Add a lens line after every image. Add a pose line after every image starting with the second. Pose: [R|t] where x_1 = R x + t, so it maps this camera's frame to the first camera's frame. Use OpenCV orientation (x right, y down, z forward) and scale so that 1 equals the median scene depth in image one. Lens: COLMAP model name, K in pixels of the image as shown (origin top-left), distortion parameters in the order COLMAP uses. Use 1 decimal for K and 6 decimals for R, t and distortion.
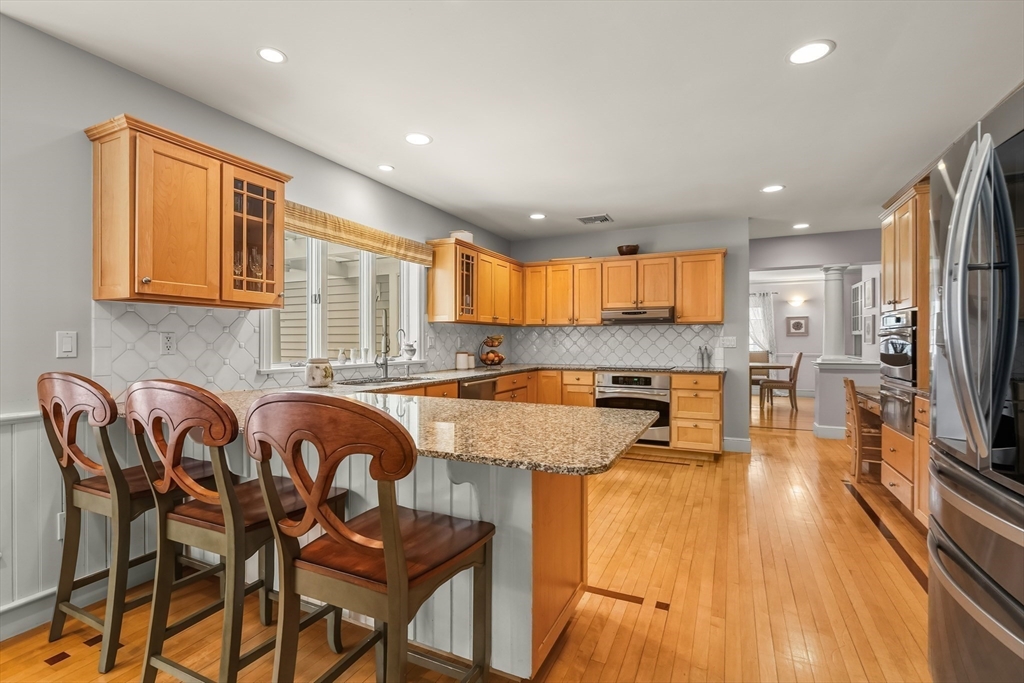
lens RADIAL K [[469.6, 0, 511.1], [0, 469.6, 340.2], [0, 0, 1]] dist [-0.012913, 0.000345]
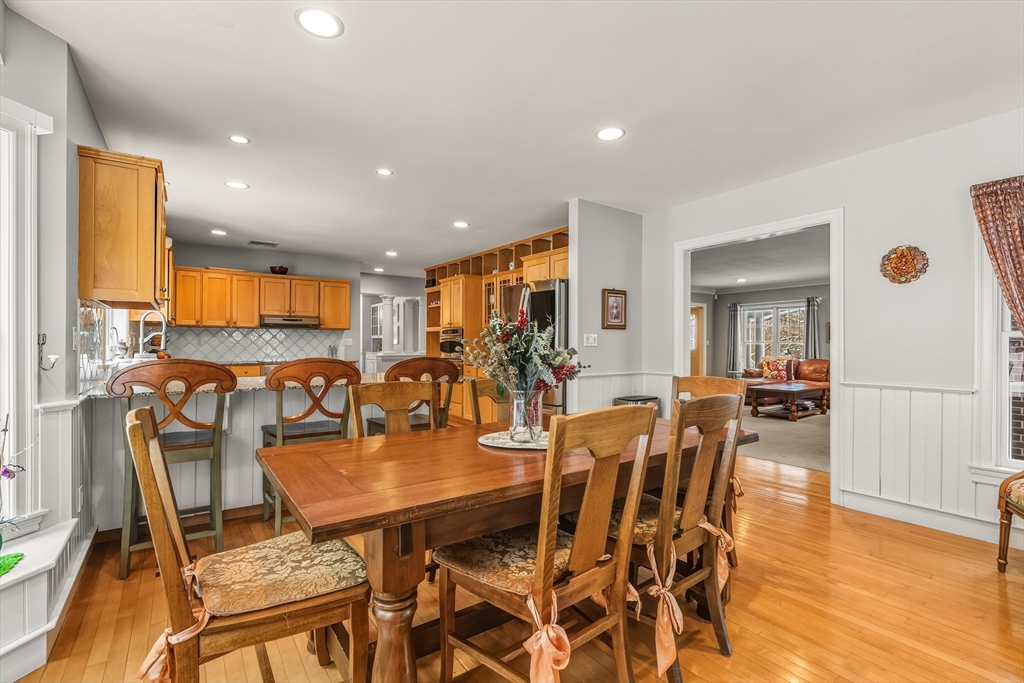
lens RADIAL K [[469.6, 0, 509.9], [0, 469.6, 344.5], [0, 0, 1]] dist [-0.012913, 0.000345]
pose [[0.491947, 0.000063, 0.870625, -0.599630], [-0.003022, 0.999994, 0.001635, 0.007916], [-0.870620, -0.003435, 0.491945, -0.194889]]
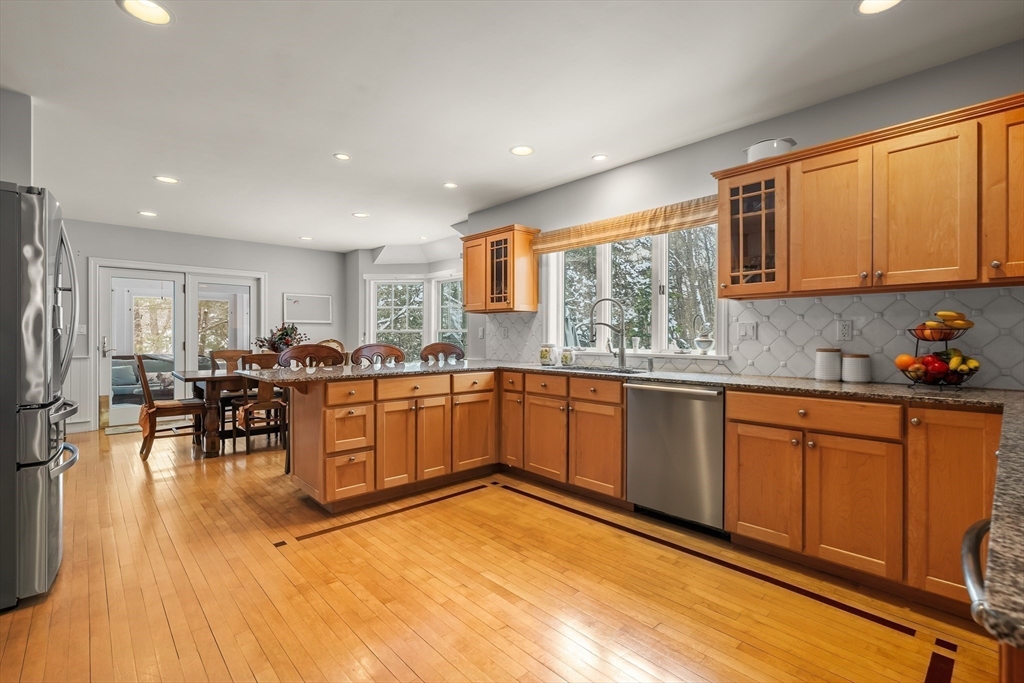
lens RADIAL K [[469.6, 0, 513.7], [0, 469.6, 338.9], [0, 0, 1]] dist [-0.012913, 0.000345]
pose [[-0.376814, -0.008981, -0.926245, 0.528078], [-0.007873, 0.999948, -0.006492, 0.020972], [0.926255, 0.004846, -0.376865, 0.873424]]
